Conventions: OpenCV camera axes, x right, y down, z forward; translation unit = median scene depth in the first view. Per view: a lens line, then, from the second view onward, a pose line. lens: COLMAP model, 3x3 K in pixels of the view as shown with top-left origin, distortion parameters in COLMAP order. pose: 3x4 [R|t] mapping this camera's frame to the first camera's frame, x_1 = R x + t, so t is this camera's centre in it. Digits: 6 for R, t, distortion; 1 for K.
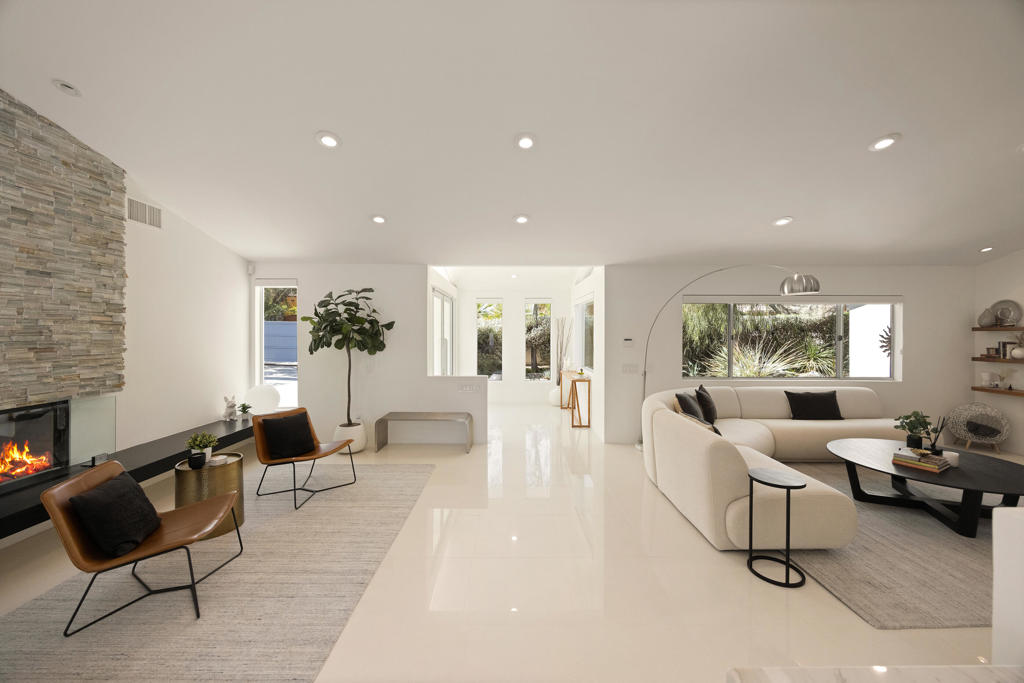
lens RADIAL K [[388.3, 0, 515.4], [0, 388.3, 332.4], [0, 0, 1]] dist [-0.002359, 0.000192]
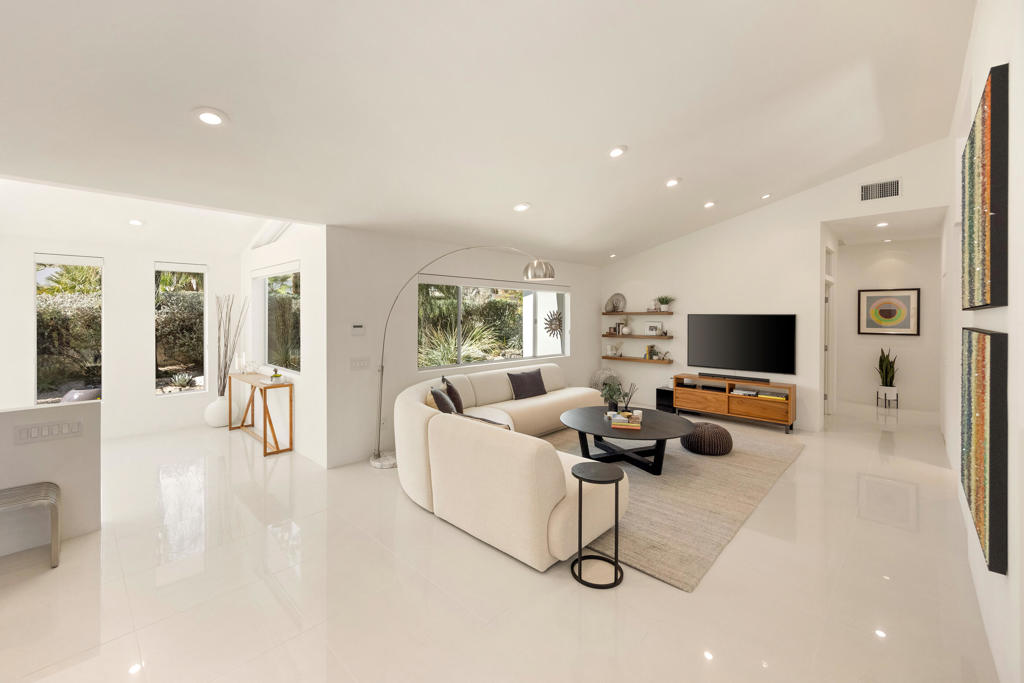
lens RADIAL K [[418.3, 0, 510.0], [0, 418.3, 317.8], [0, 0, 1]] dist [0.002390, 0.001269]
pose [[0.696680, -0.004406, 0.717369, -0.125084], [0.001197, 0.999987, 0.004980, -0.002727], [-0.717381, -0.002611, 0.696676, 0.275671]]
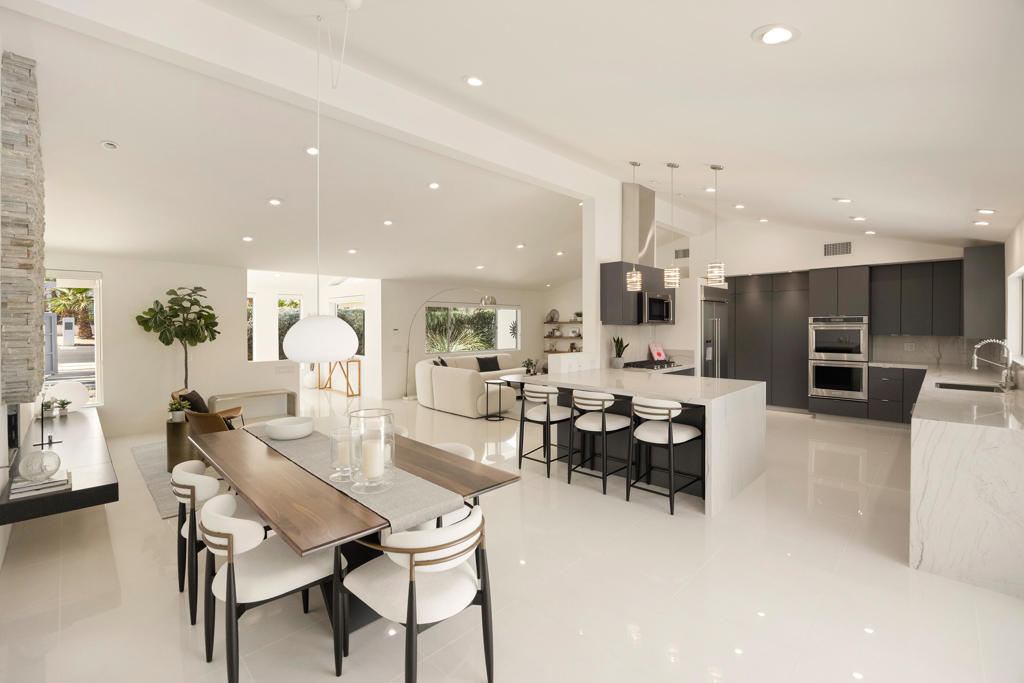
lens RADIAL K [[440.7, 0, 498.1], [0, 440.7, 327.6], [0, 0, 1]] dist [-0.004371, -0.000199]
pose [[0.719451, -0.007603, 0.694502, -0.815271], [0.002732, 0.999963, 0.008117, -0.003204], [-0.694538, -0.003943, 0.719445, -0.676330]]
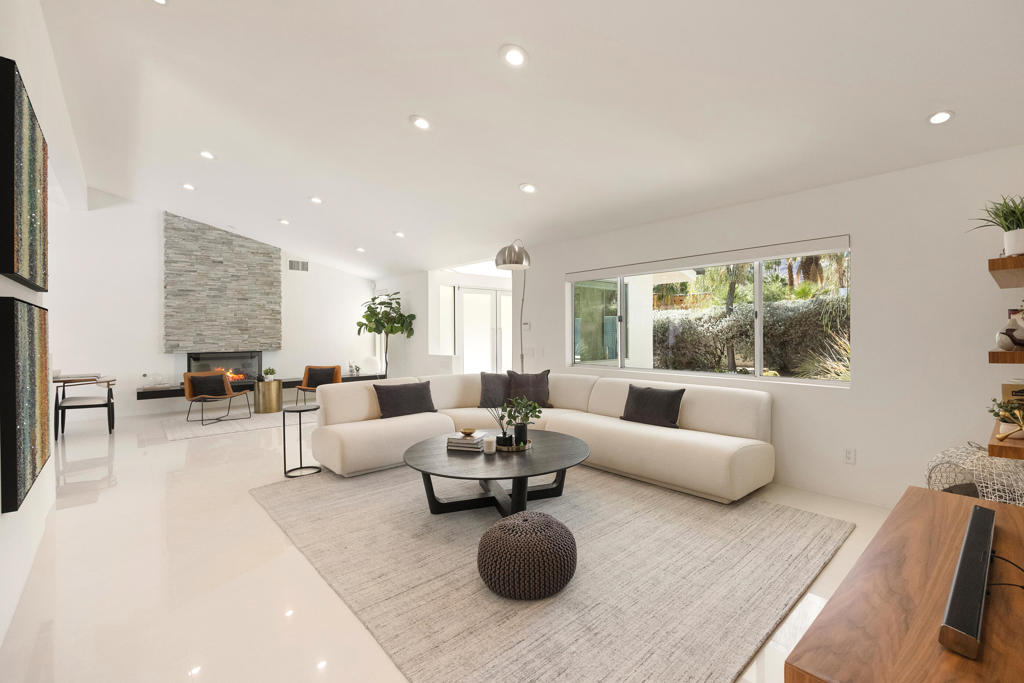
lens RADIAL K [[458.1, 0, 535.0], [0, 458.1, 332.5], [0, 0, 1]] dist [0.002316, 0.000079]
pose [[0.661279, -0.009043, -0.750085, 1.579661], [0.007341, 0.999957, -0.005584, 0.065190], [0.750104, -0.001814, 0.661317, 0.318992]]
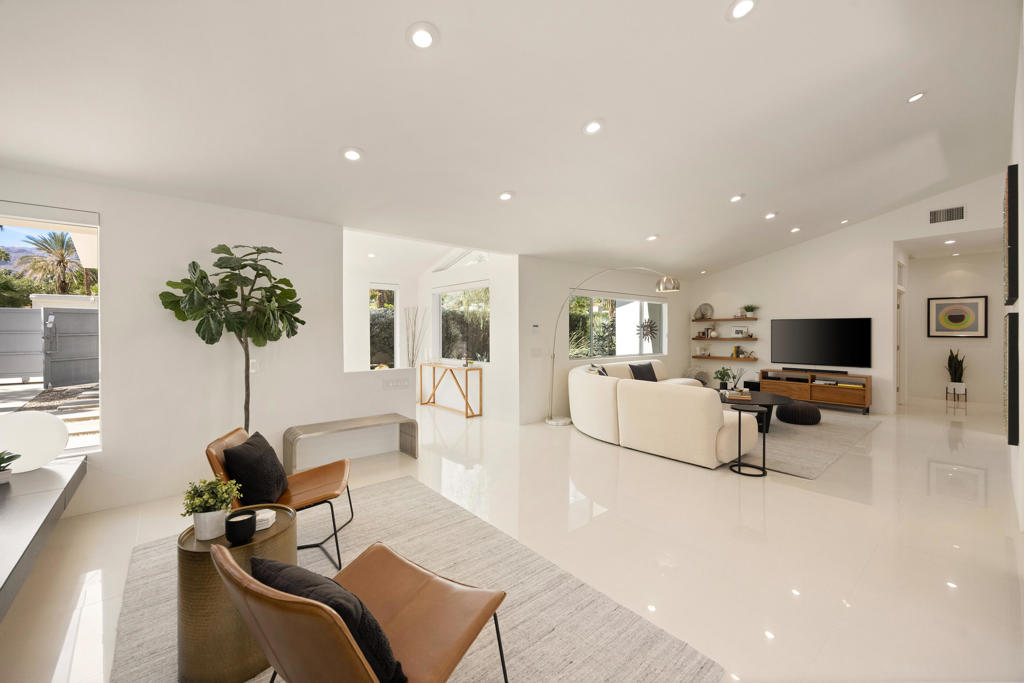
lens RADIAL K [[405.7, 0, 512.6], [0, 405.7, 332.1], [0, 0, 1]] dist [0.009403, -0.001497]
pose [[0.764604, -0.003755, 0.644489, -0.649173], [0.003983, 0.999991, 0.001101, 0.044922], [-0.644488, 0.001725, 0.764613, 0.235066]]
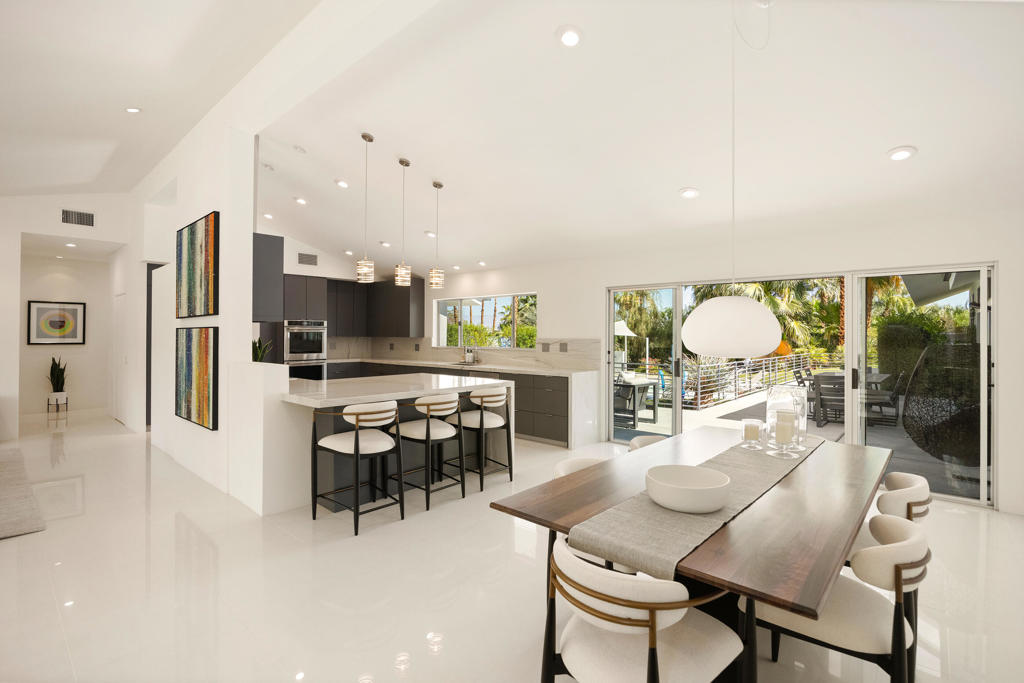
lens RADIAL K [[474.2, 0, 513.2], [0, 474.2, 330.5], [0, 0, 1]] dist [-0.003234, -0.000366]
pose [[-0.738885, 0.003568, 0.673822, -0.723411], [-0.003106, 0.999957, -0.008701, 0.029953], [-0.673825, -0.008522, -0.738842, 0.560913]]
